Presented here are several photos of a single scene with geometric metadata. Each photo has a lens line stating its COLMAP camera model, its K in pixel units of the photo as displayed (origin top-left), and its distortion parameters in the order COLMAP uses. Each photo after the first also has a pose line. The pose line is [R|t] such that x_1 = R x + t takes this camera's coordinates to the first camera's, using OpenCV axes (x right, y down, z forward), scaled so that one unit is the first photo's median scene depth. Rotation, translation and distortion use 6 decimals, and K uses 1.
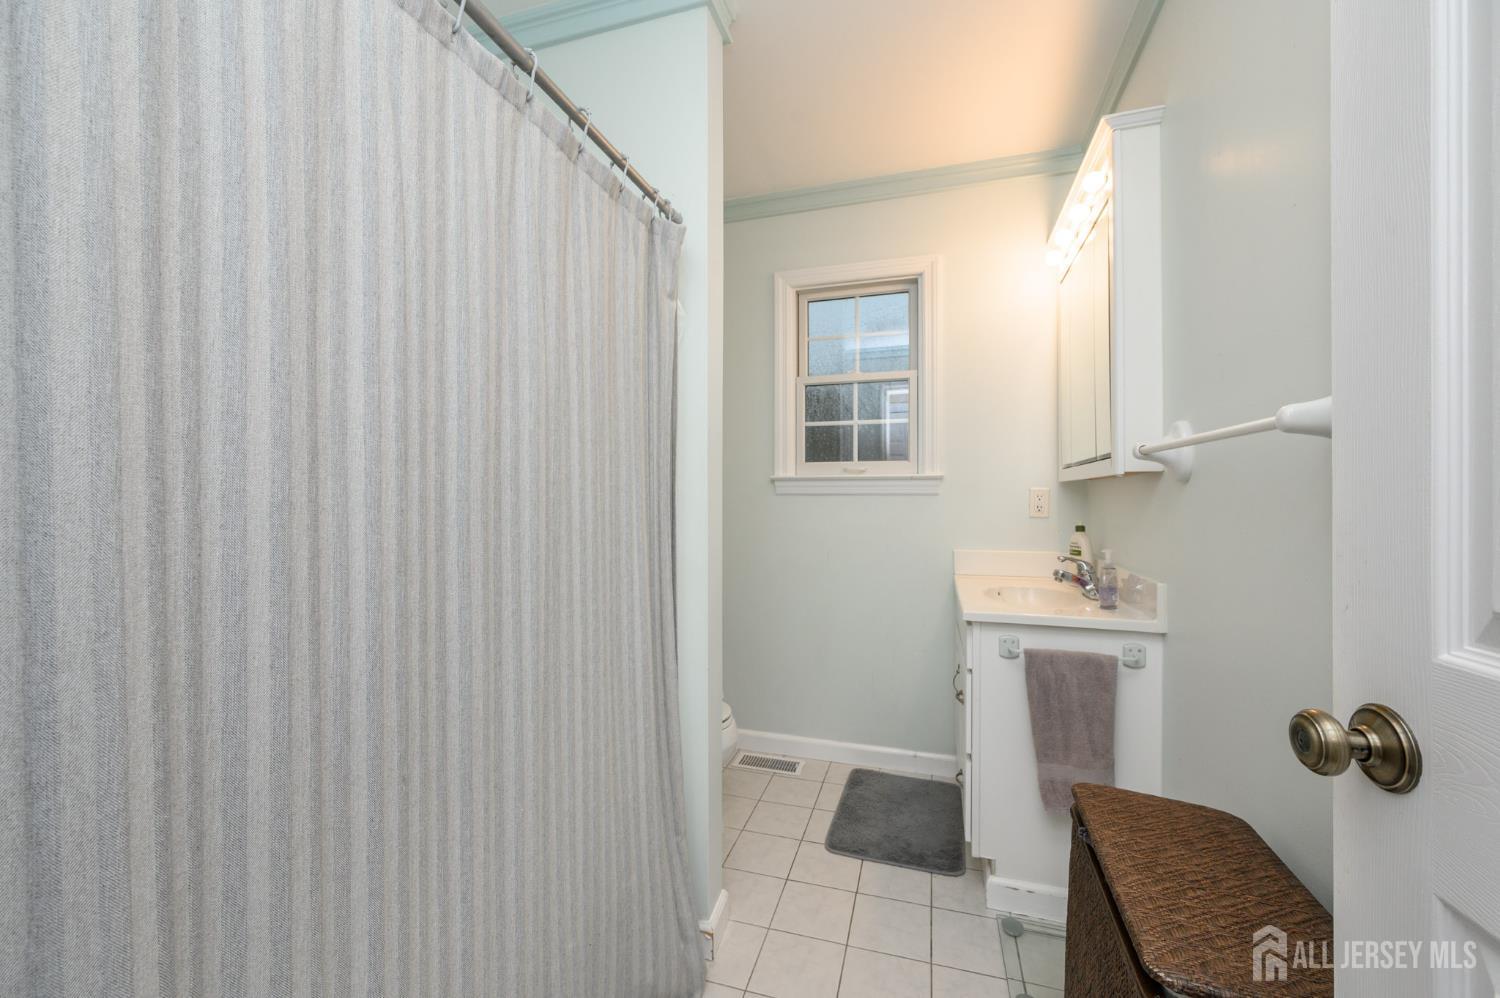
lens RADIAL K [[595.2, 0, 750.0], [0, 595.2, 499.0], [0, 0, 1]] dist [-0.002370, -0.000423]
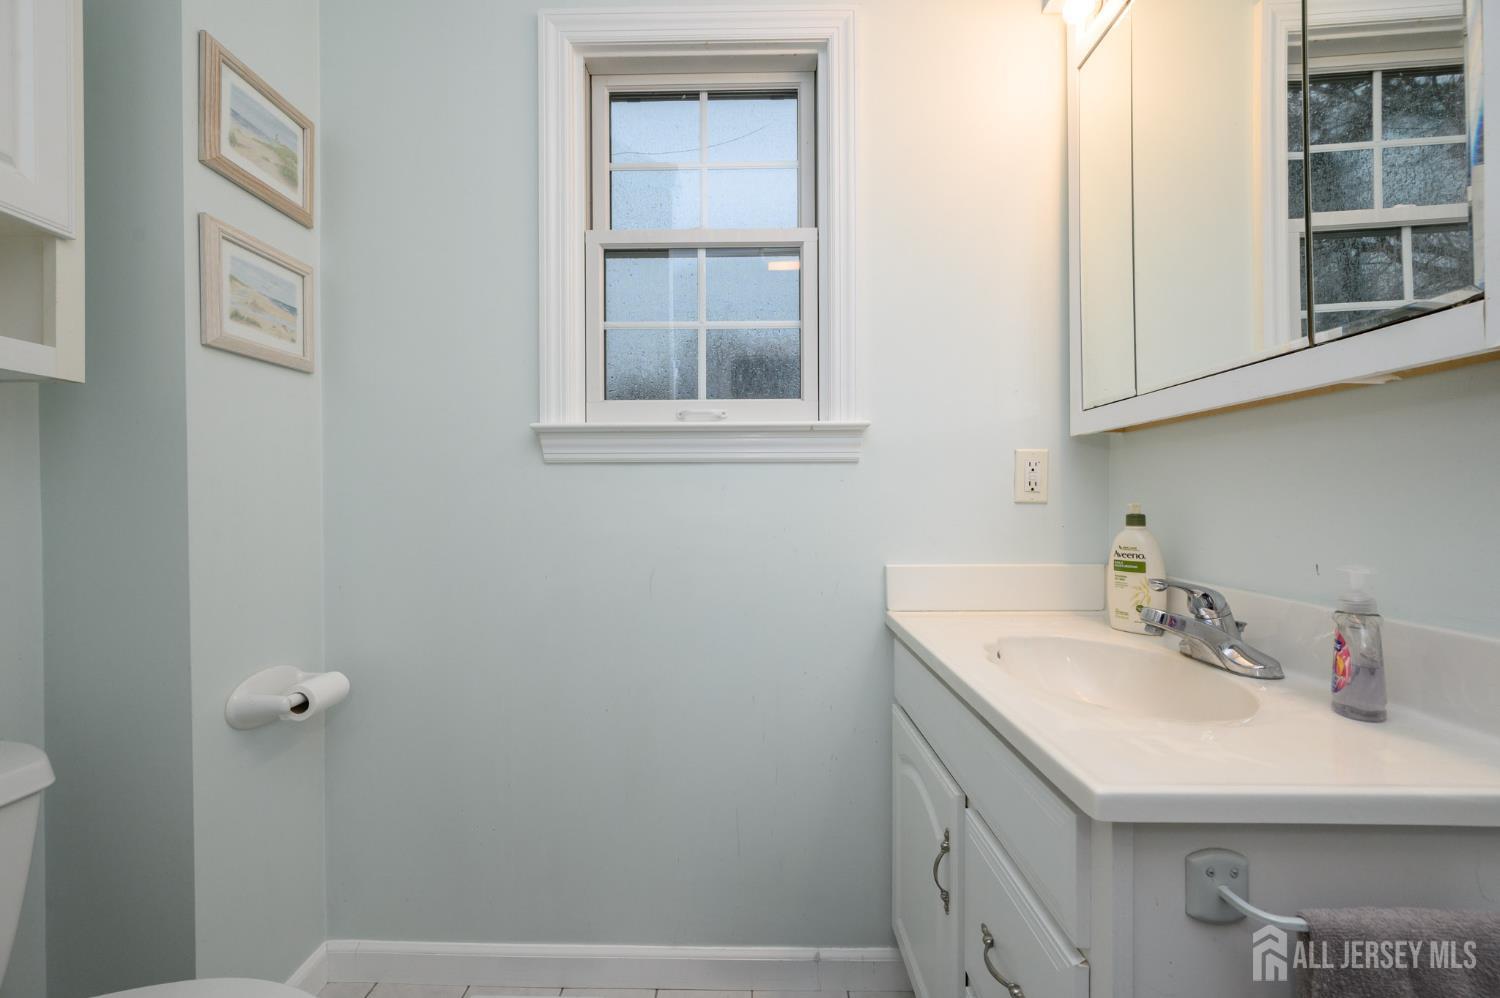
lens RADIAL K [[595.2, 0, 750.0], [0, 595.2, 499.0], [0, 0, 1]] dist [-0.002370, -0.000423]
pose [[0.958750, -0.002691, 0.284237, 0.072064], [0.005113, 0.999957, -0.007778, 0.028993], [-0.284203, 0.008911, 0.958723, 0.509224]]
